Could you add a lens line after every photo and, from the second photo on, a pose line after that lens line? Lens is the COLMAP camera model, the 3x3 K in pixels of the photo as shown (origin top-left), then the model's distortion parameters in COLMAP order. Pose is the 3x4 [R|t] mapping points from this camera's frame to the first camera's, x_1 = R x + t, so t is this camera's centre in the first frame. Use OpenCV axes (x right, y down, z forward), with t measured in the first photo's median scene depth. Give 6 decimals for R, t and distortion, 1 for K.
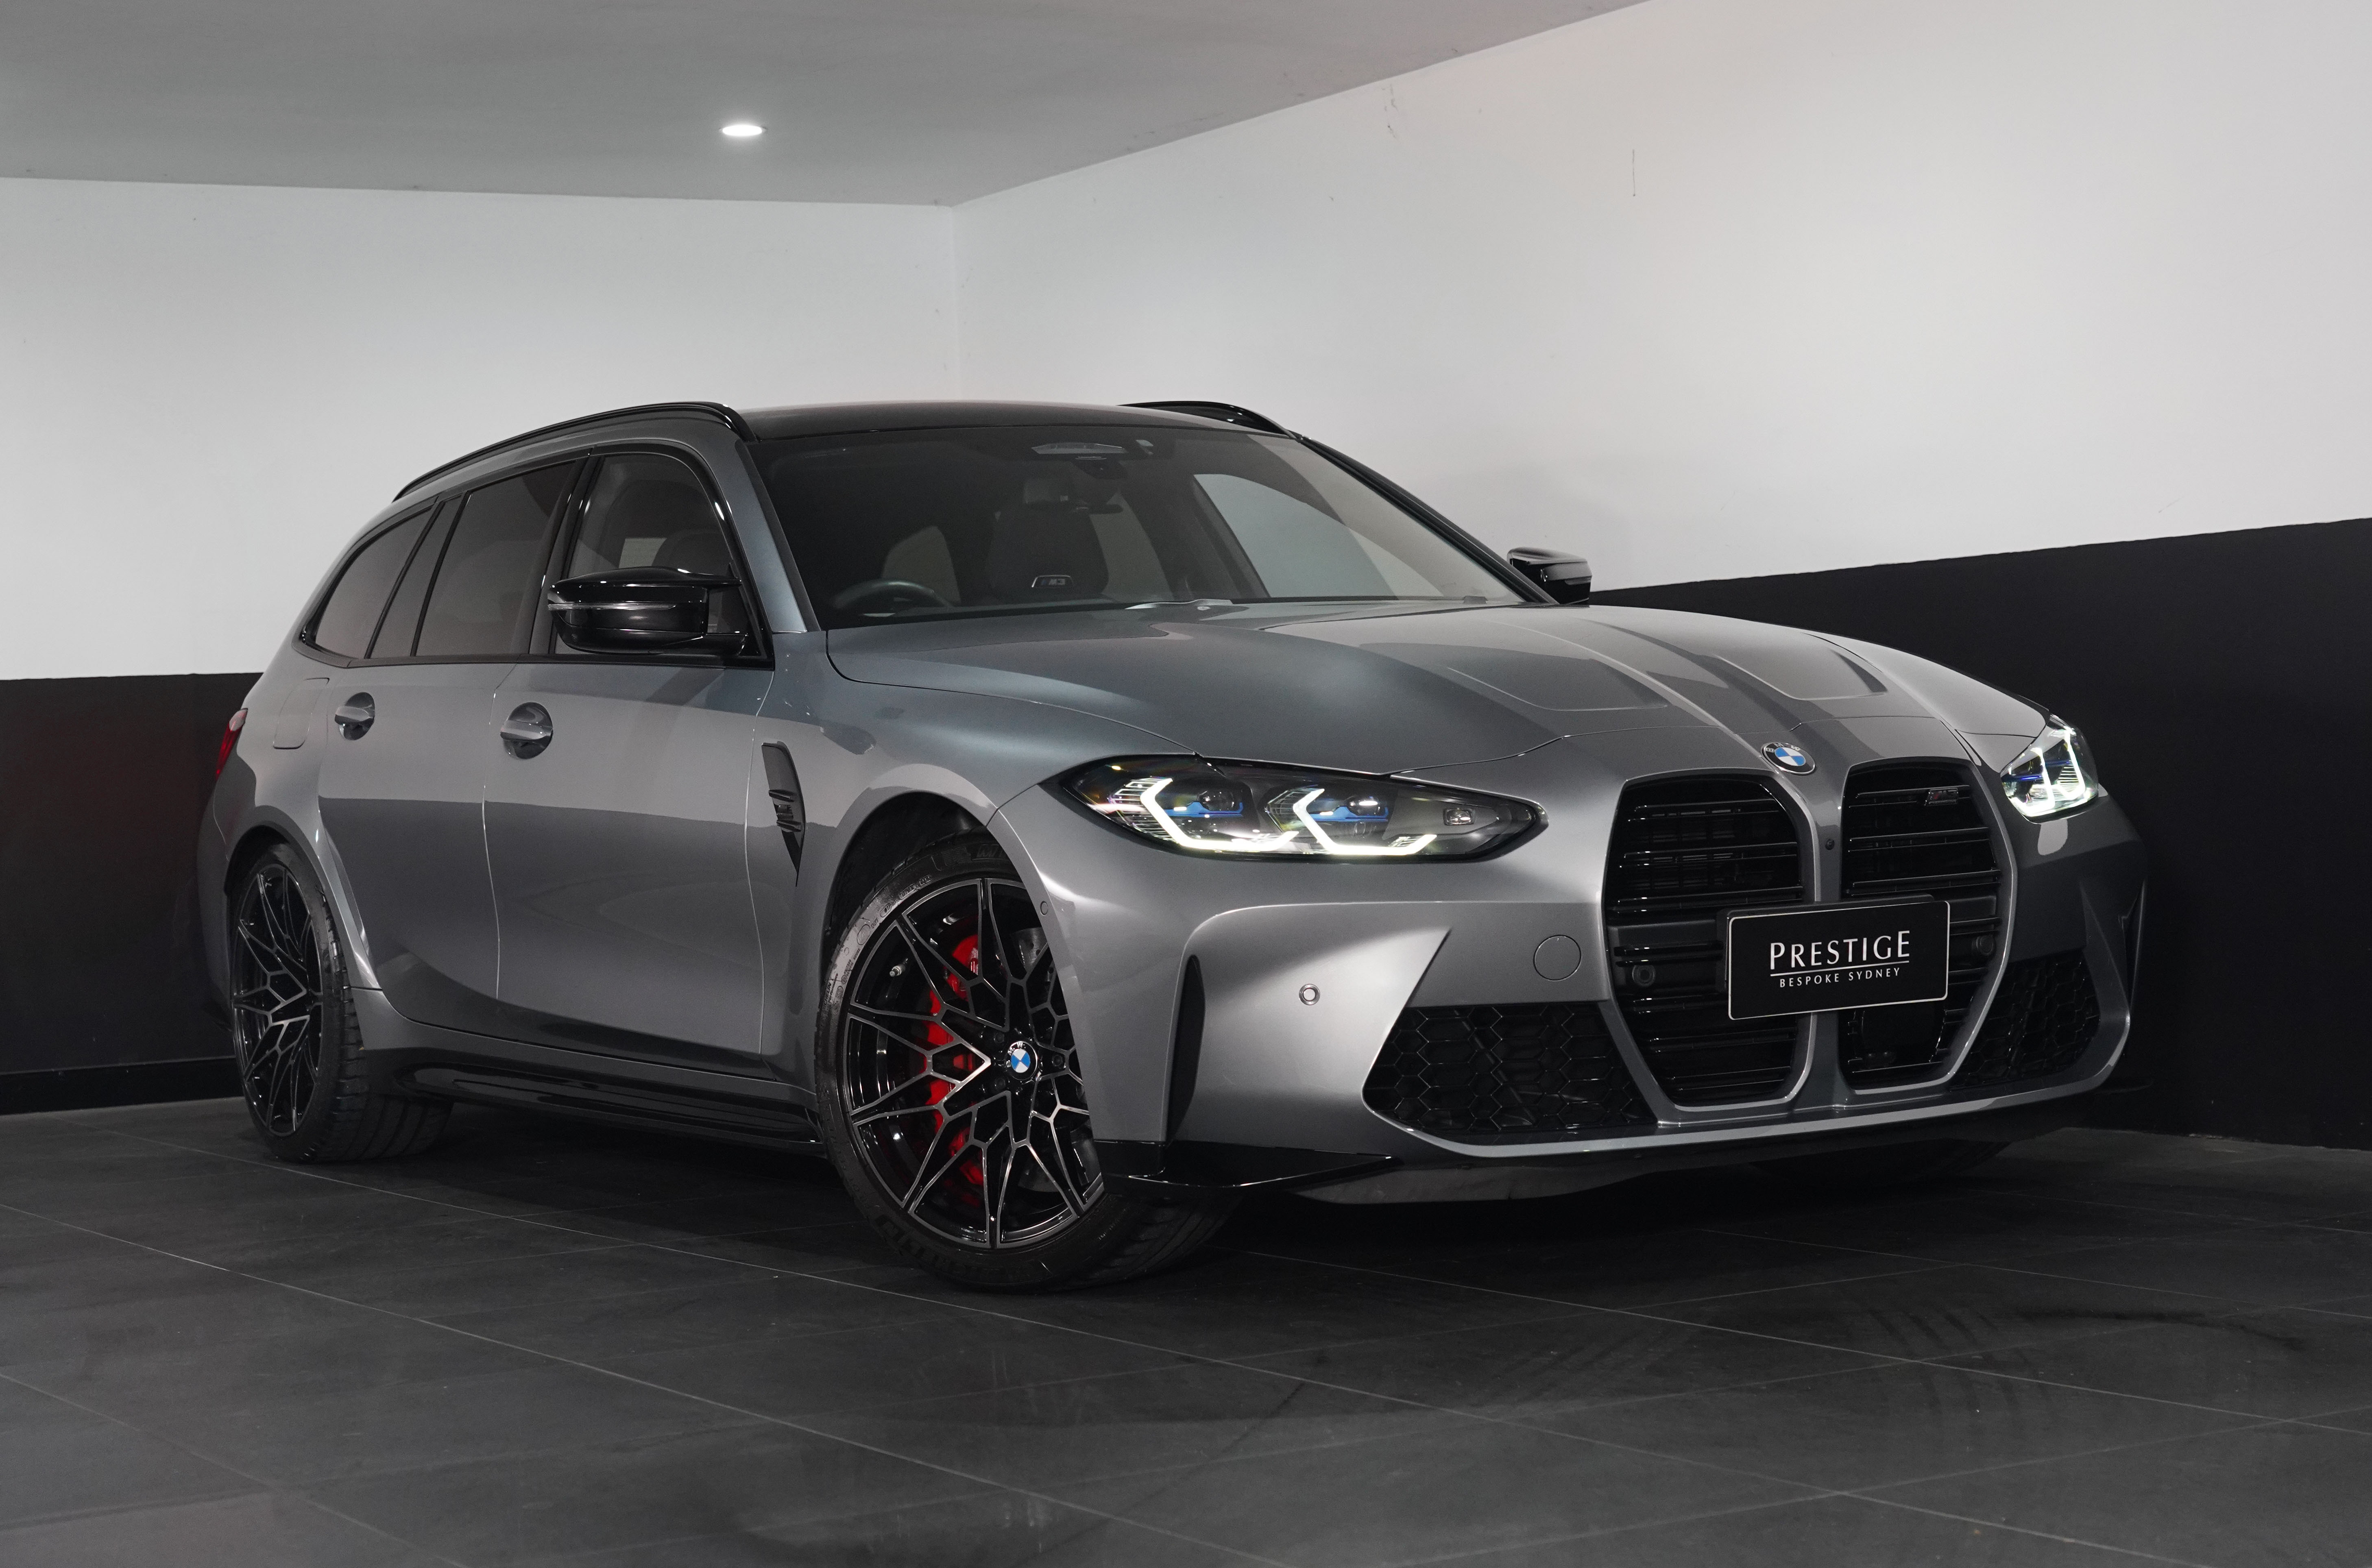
lens RADIAL K [[4205.8, 0, 1184.4], [0, 4205.8, 698.9], [0, 0, 1]] dist [-0.002749, 0.005440]
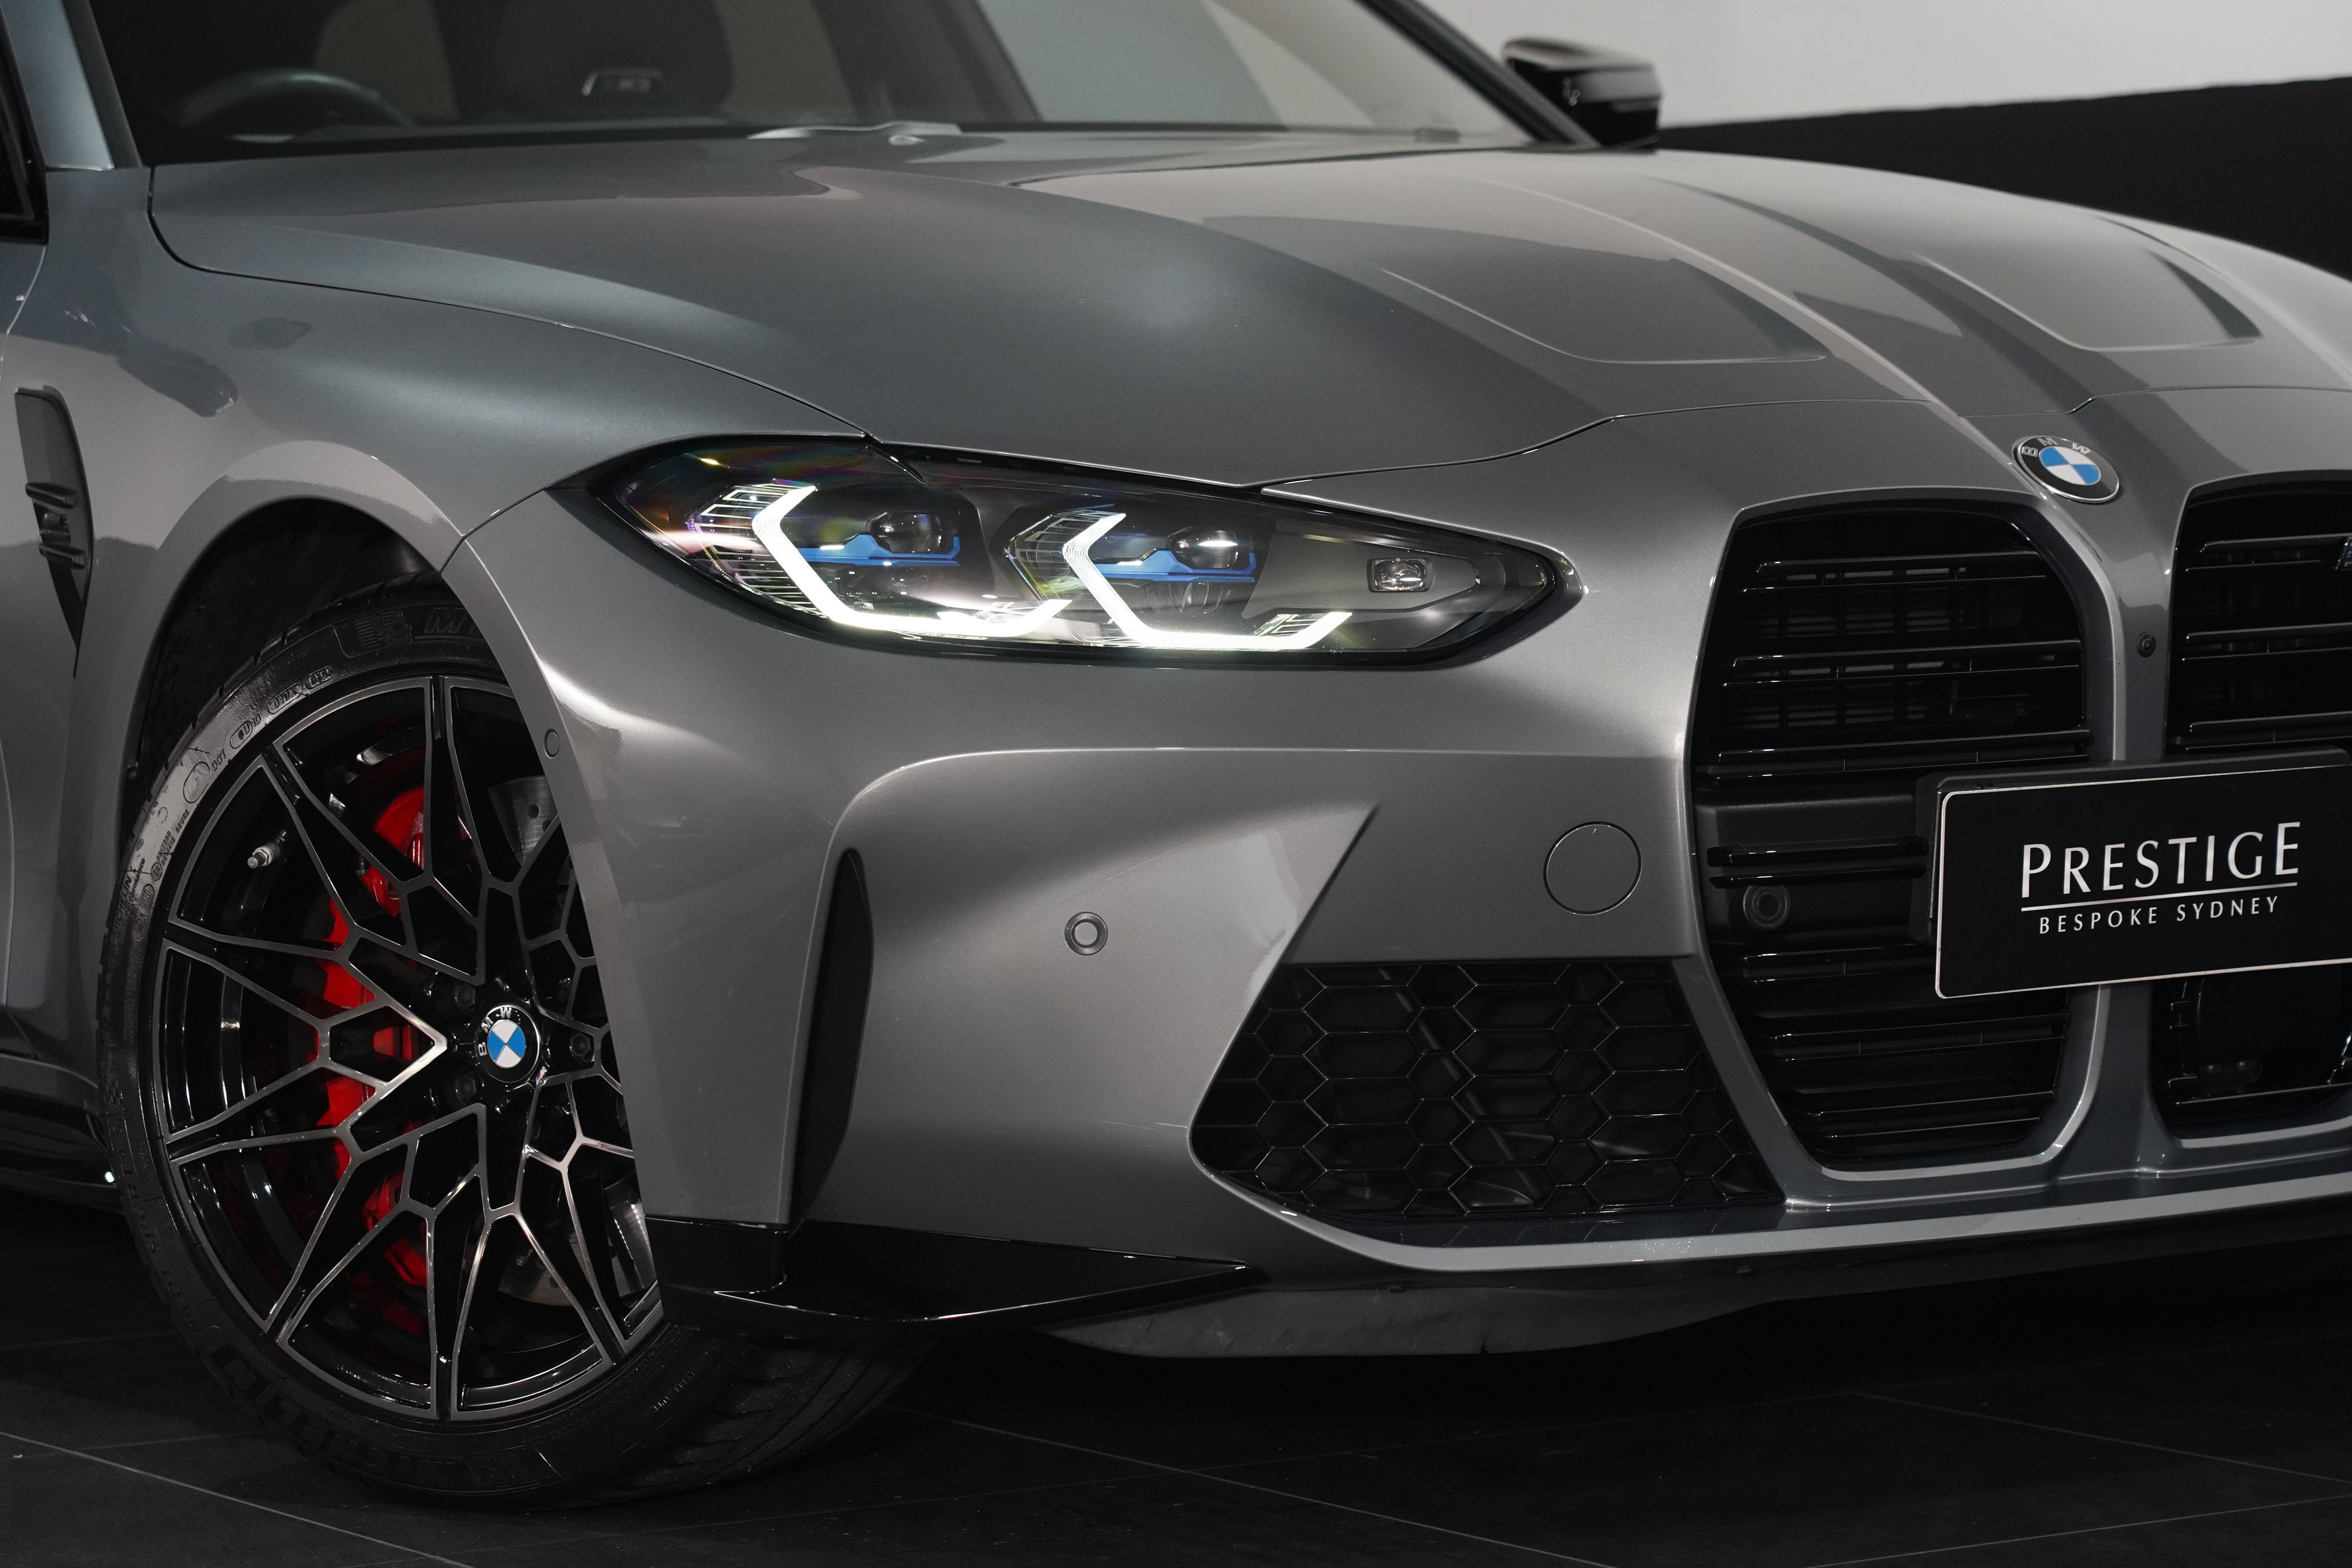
lens RADIAL K [[7013.3, 0, 1176.0], [0, 7013.3, 784.0], [0, 0, 1]] dist [0.009200, 0.686605]
pose [[0.999169, 0.019080, 0.036024, 0.009873], [-0.021513, 0.997426, 0.068407, -0.003088], [-0.034626, -0.069125, 0.997007, 0.176456]]
